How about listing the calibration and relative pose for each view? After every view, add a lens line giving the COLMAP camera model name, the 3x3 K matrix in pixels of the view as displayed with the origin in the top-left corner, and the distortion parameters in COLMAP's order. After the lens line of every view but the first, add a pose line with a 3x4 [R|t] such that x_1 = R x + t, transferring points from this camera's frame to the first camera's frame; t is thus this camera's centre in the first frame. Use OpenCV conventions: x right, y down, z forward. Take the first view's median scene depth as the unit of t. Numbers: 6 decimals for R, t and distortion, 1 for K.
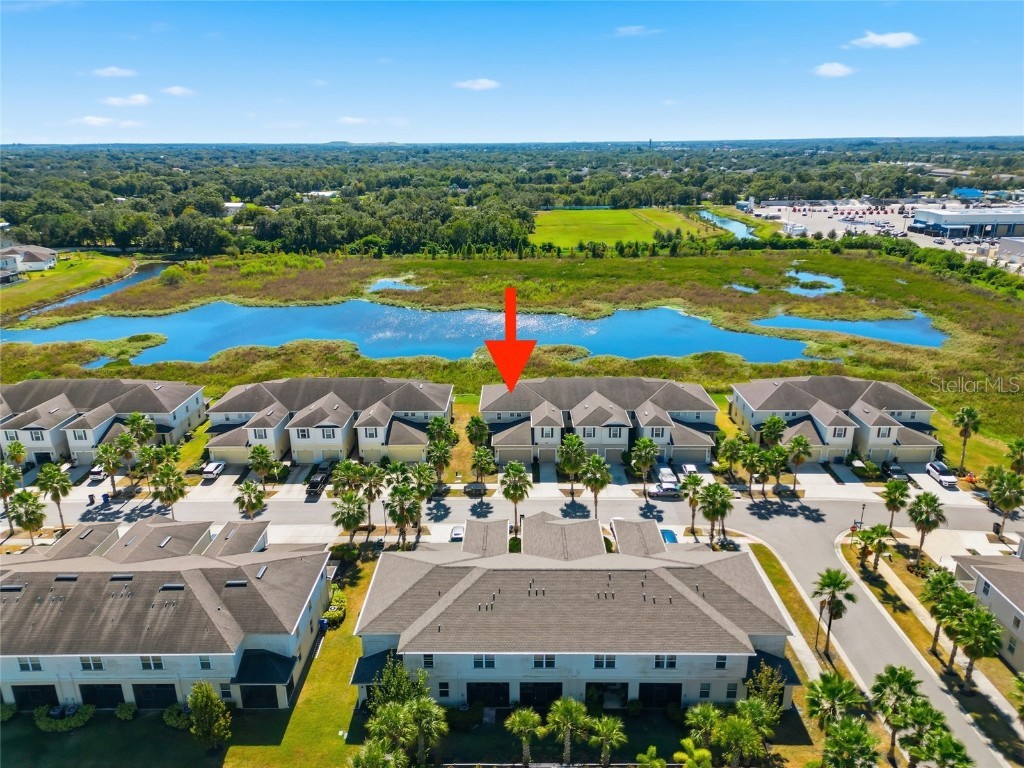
lens RADIAL K [[713.3, 0, 513.6], [0, 713.3, 385.0], [0, 0, 1]] dist [0.066833, -0.050871]
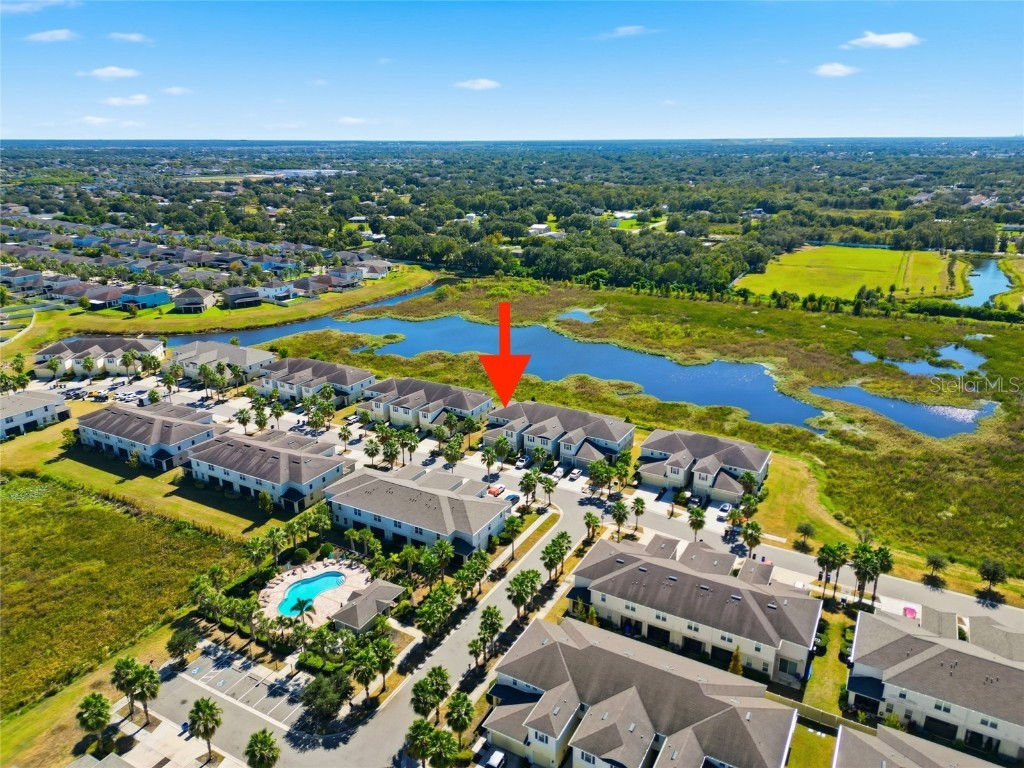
lens RADIAL K [[713.3, 0, 517.4], [0, 713.3, 391.0], [0, 0, 1]] dist [0.066833, -0.050871]
pose [[0.877423, 0.165936, -0.450104, 0.388139], [-0.159506, 0.985801, 0.052488, -0.060663], [0.452423, 0.025740, 0.891432, -0.242769]]
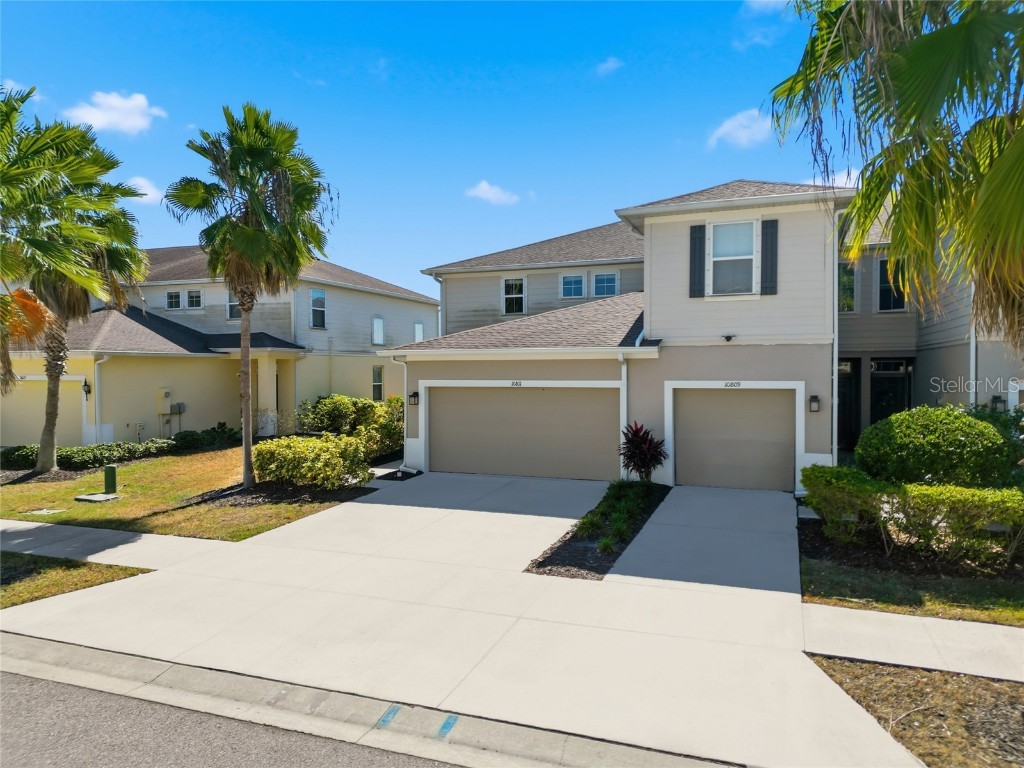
lens RADIAL K [[713.3, 0, 508.4], [0, 713.3, 386.6], [0, 0, 1]] dist [0.066833, -0.050871]
pose [[0.934615, 0.012092, -0.355456, 0.027178], [-0.117341, 0.953946, -0.276078, 0.064906], [0.335748, 0.299736, 0.892990, 0.414763]]
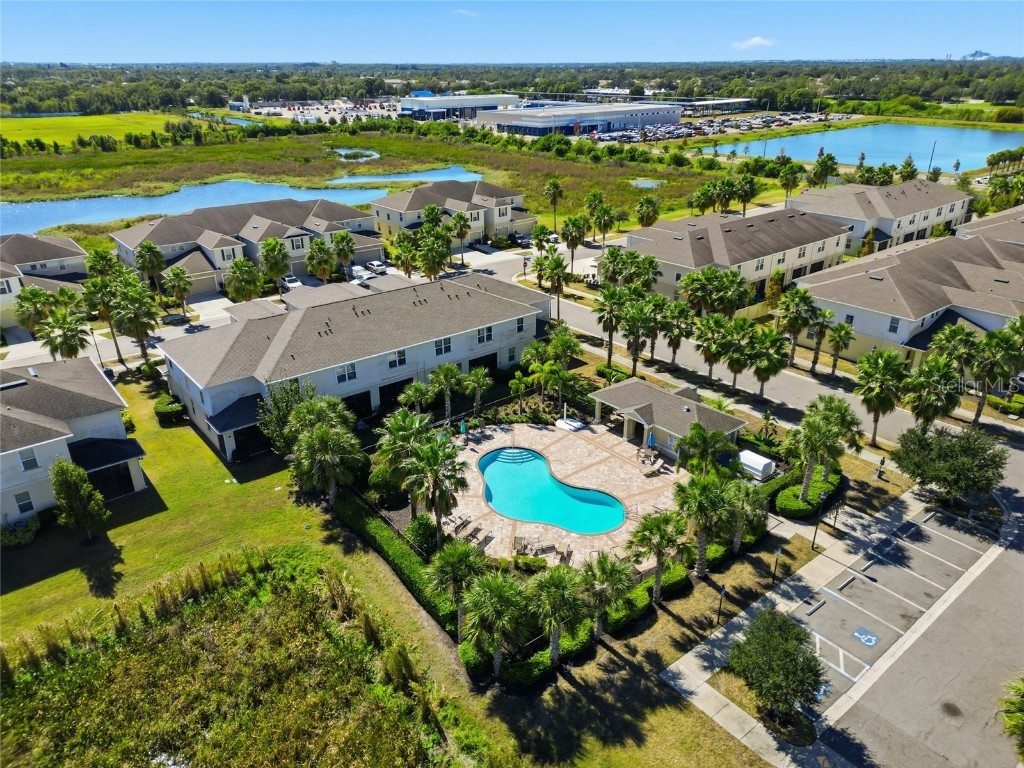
lens RADIAL K [[713.3, 0, 513.8], [0, 713.3, 380.4], [0, 0, 1]] dist [0.066833, -0.050871]
pose [[0.769567, -0.256896, 0.584612, -0.125244], [0.207024, 0.966431, 0.152158, 0.077067], [-0.604076, 0.003933, 0.796917, 0.007664]]
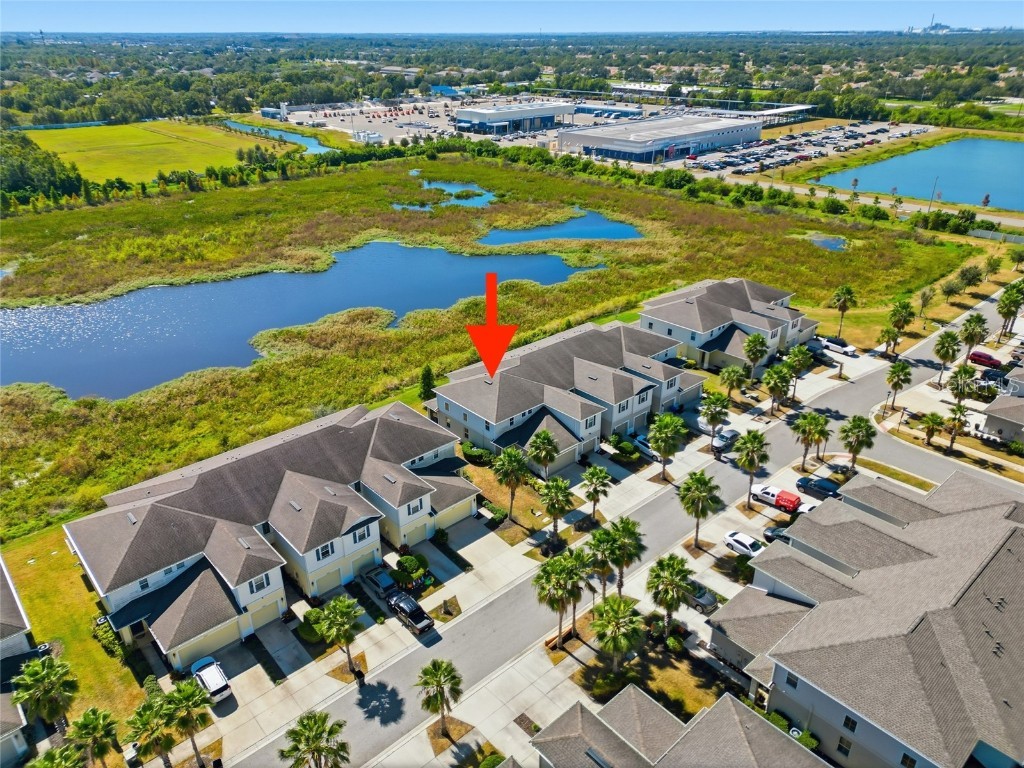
lens RADIAL K [[713.3, 0, 513.3], [0, 713.3, 382.6], [0, 0, 1]] dist [0.066833, -0.050871]
pose [[0.737351, -0.292626, 0.608839, -0.245238], [0.216879, 0.956137, 0.196890, -0.076731], [-0.639748, -0.013132, 0.768473, 0.200725]]
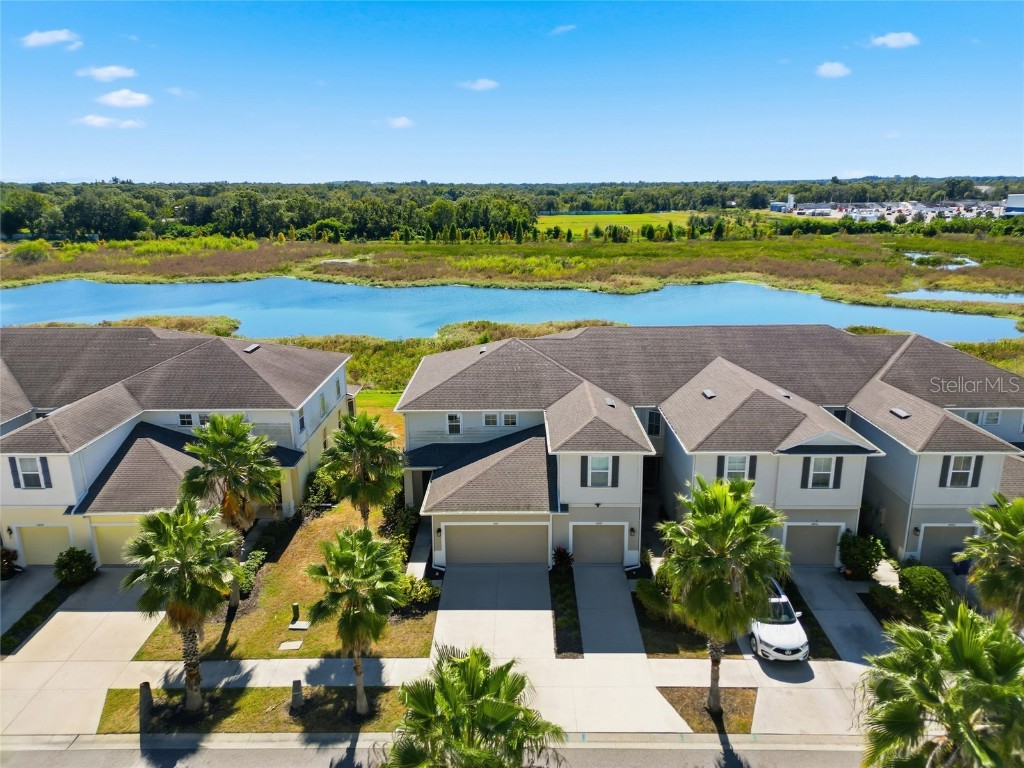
lens RADIAL K [[713.3, 0, 509.4], [0, 713.3, 381.9], [0, 0, 1]] dist [0.066833, -0.050871]
pose [[0.999982, -0.000719, -0.006005, 0.004649], [0.000363, 0.998259, -0.058987, 0.022076], [0.006037, 0.058984, 0.998241, 0.328619]]
